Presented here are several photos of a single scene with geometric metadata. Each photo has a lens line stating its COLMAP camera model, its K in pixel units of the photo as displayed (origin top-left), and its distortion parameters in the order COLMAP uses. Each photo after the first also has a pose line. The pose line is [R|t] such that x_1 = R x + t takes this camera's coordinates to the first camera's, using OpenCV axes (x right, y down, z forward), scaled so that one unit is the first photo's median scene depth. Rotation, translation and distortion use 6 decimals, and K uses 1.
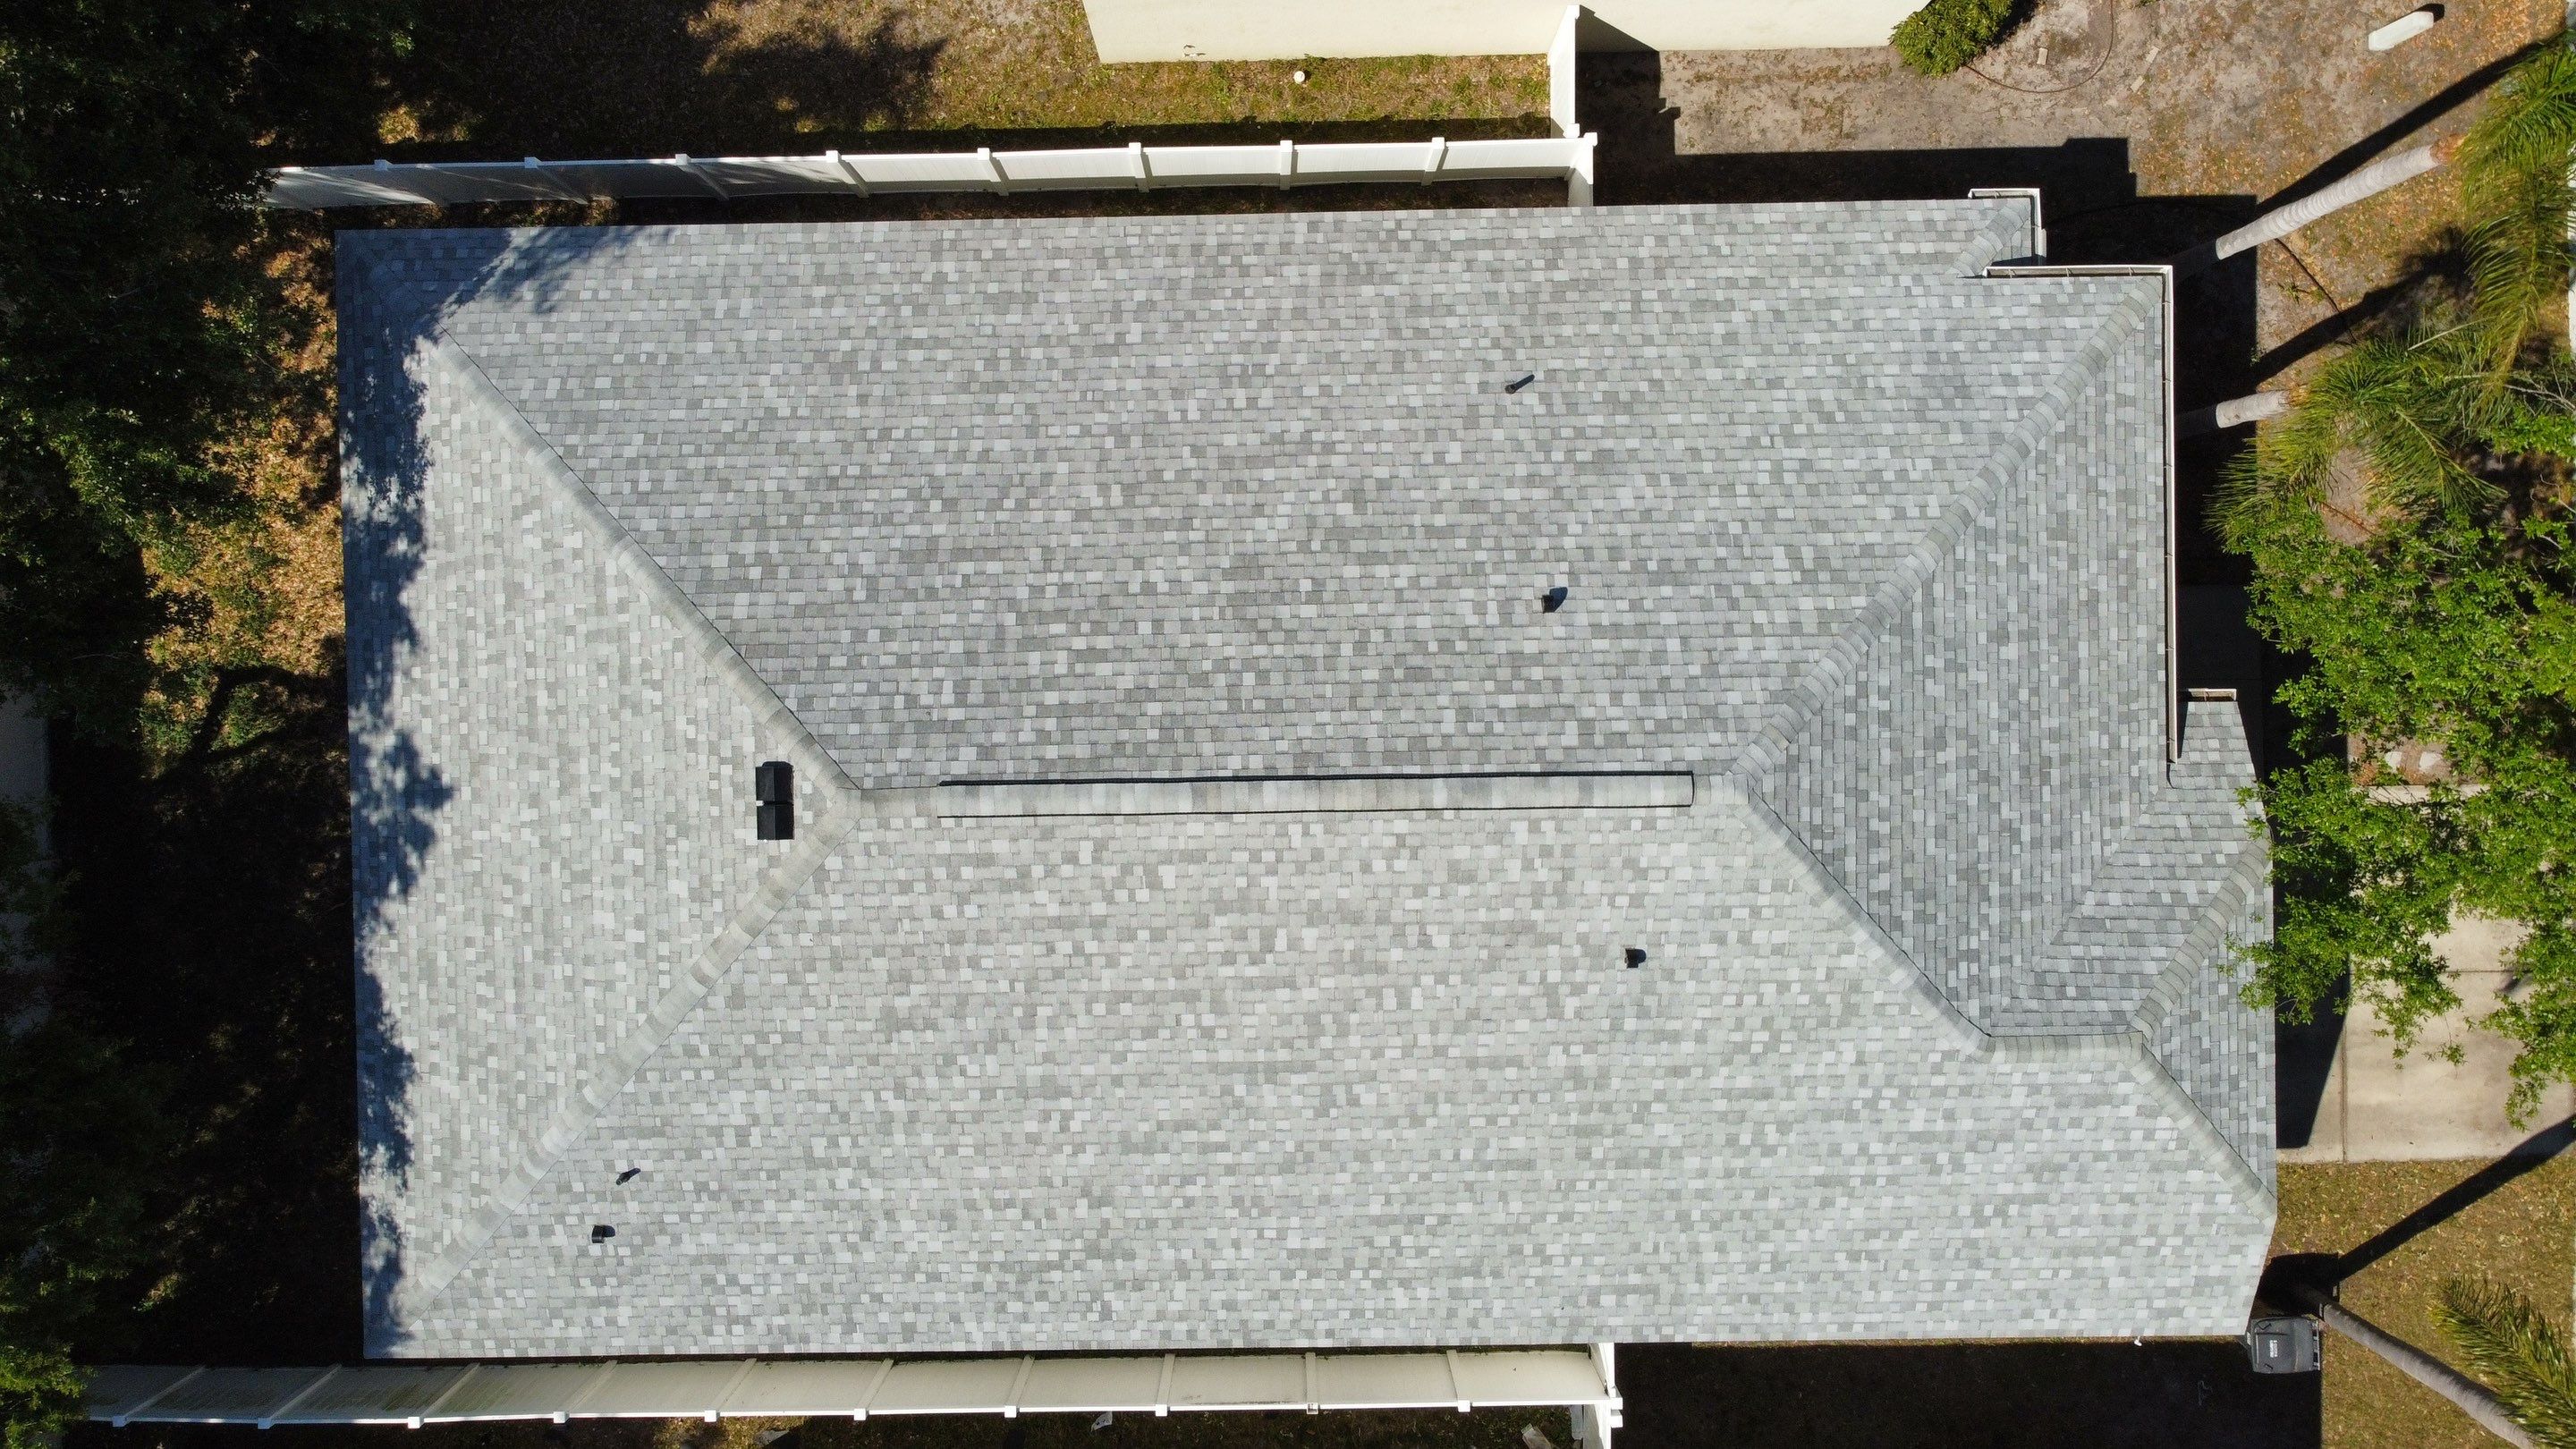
lens RADIAL K [[1954.7, 0, 1246.7], [0, 1954.7, 696.4], [0, 0, 1]] dist [-0.012186, -0.001375]
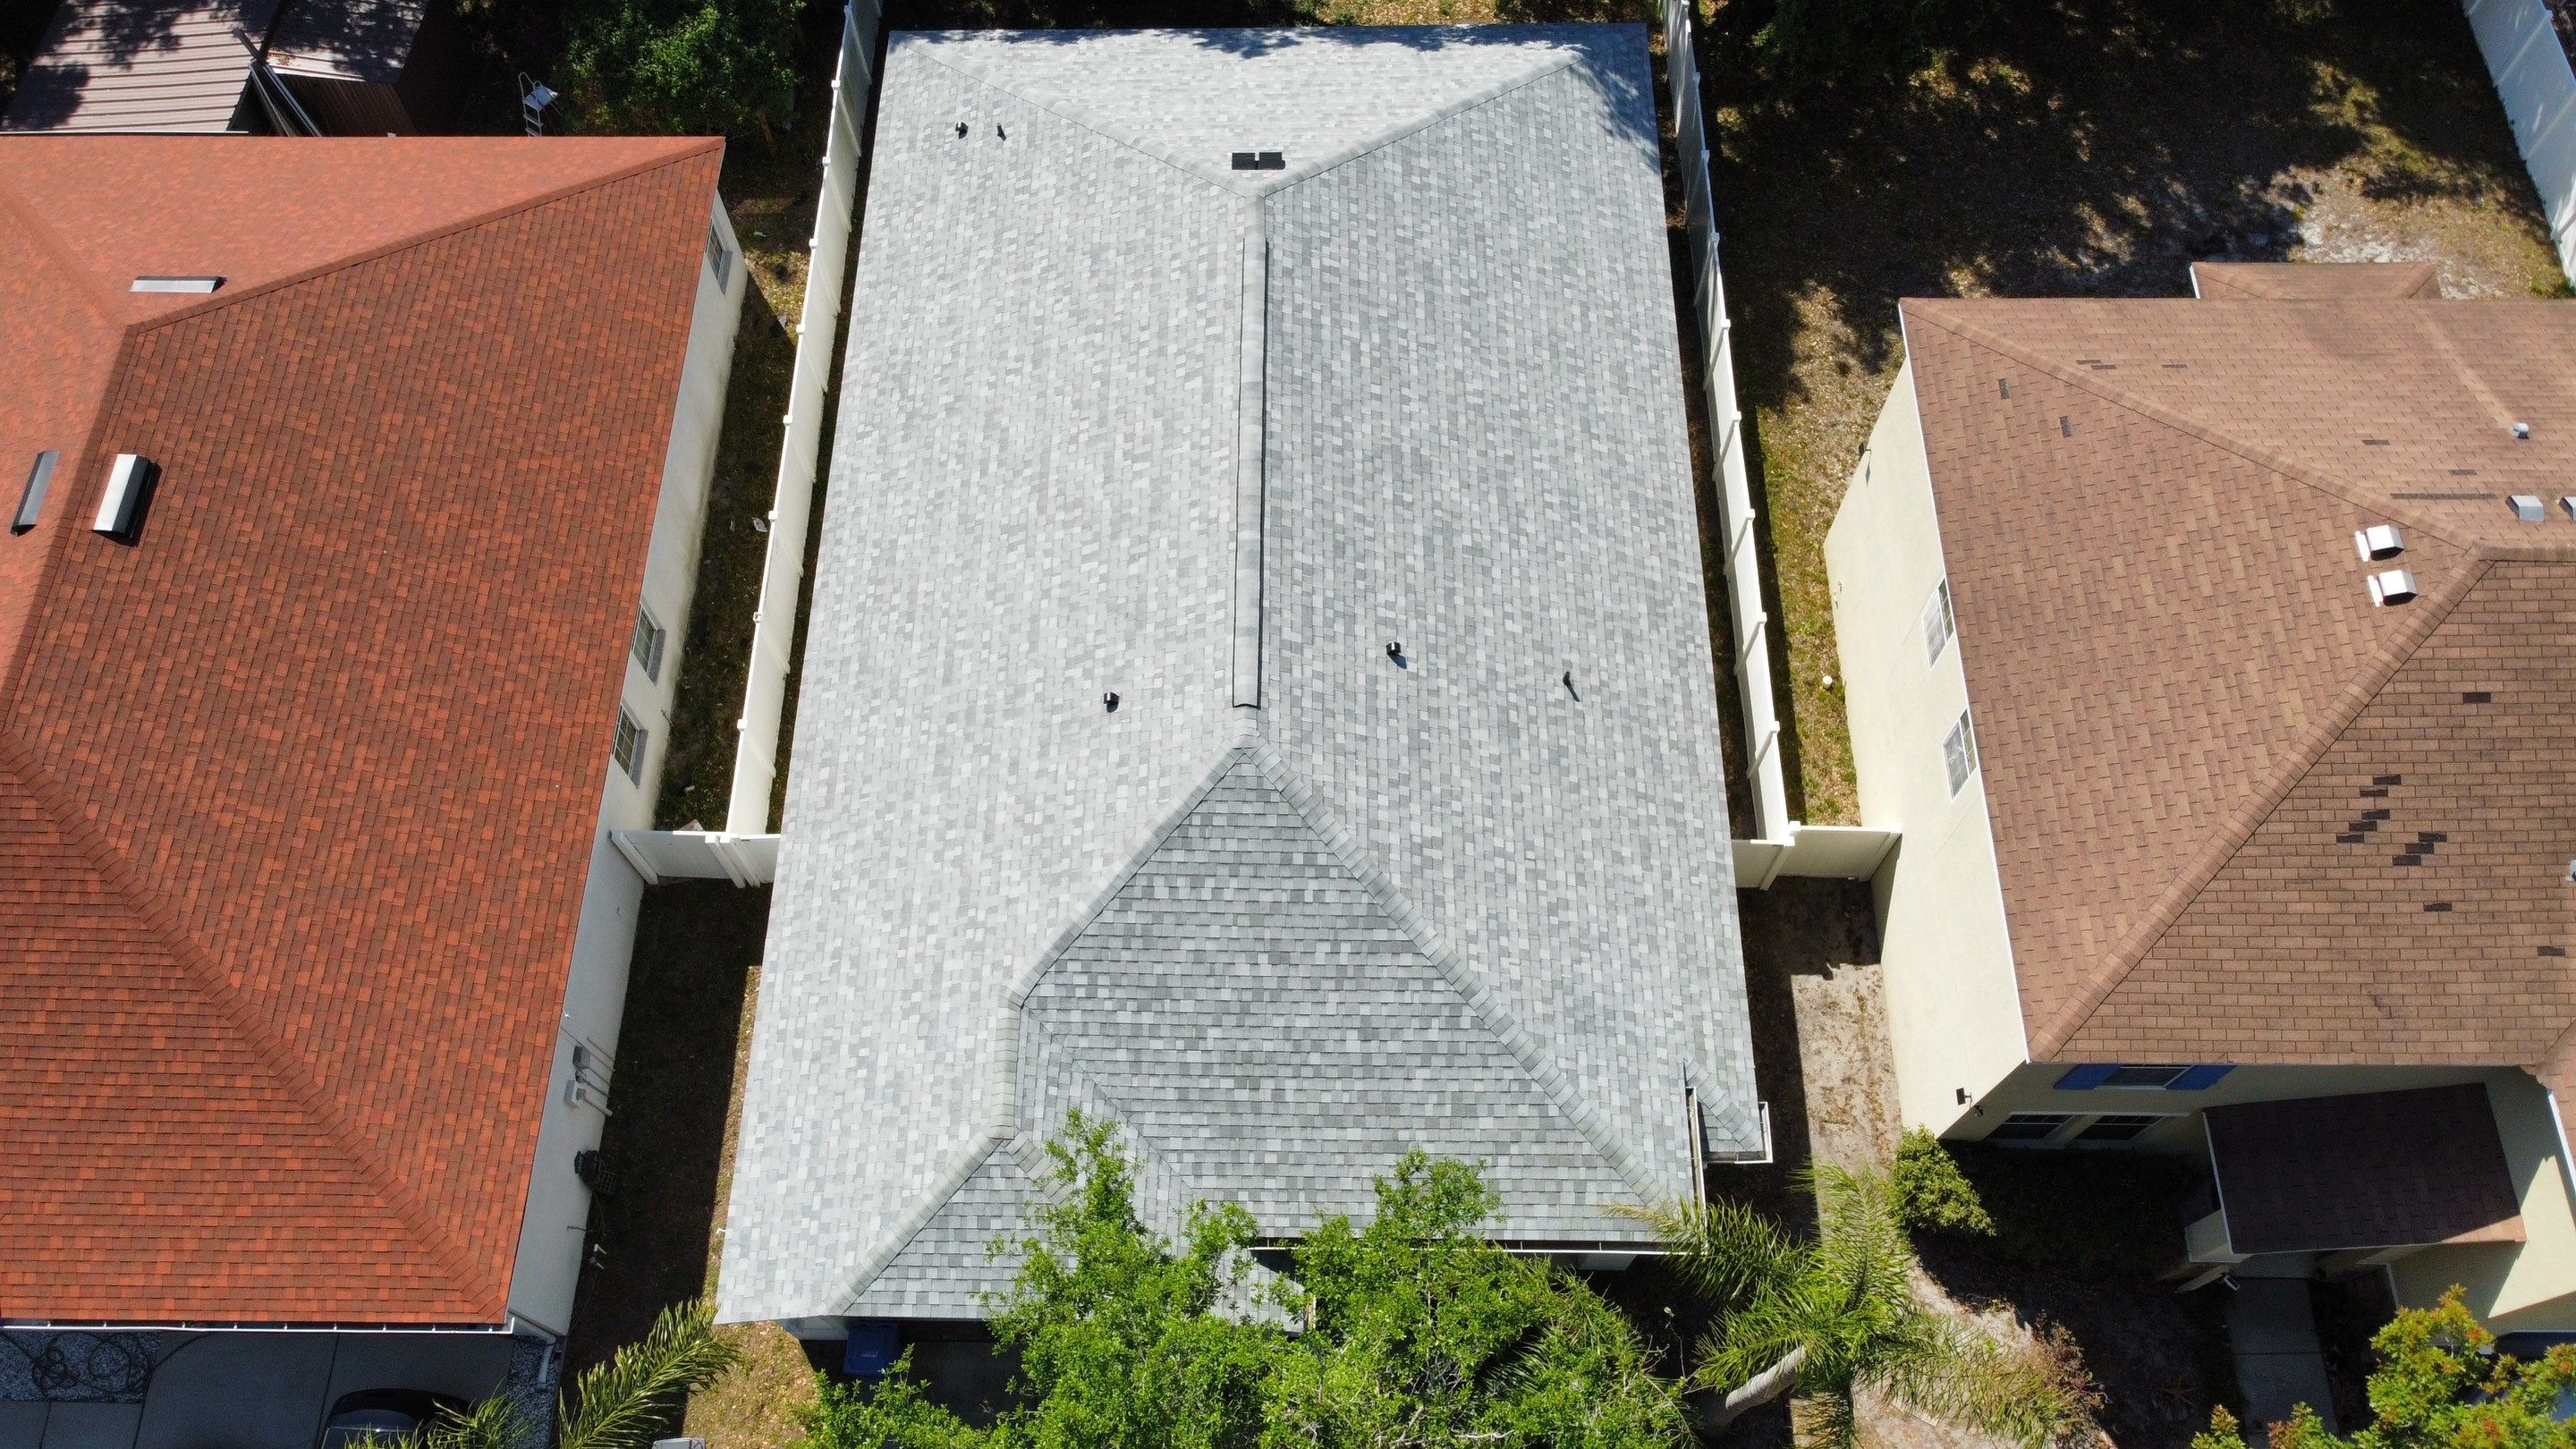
lens RADIAL K [[1934.6, 0, 1249.4], [0, 1934.6, 698.9], [0, 0, 1]] dist [-0.001363, 0.004154]
pose [[-0.033055, 0.897632, -0.439505, 0.697988], [-0.999196, -0.019693, 0.034930, 0.001802], [0.022699, 0.440306, 0.897561, -0.108256]]
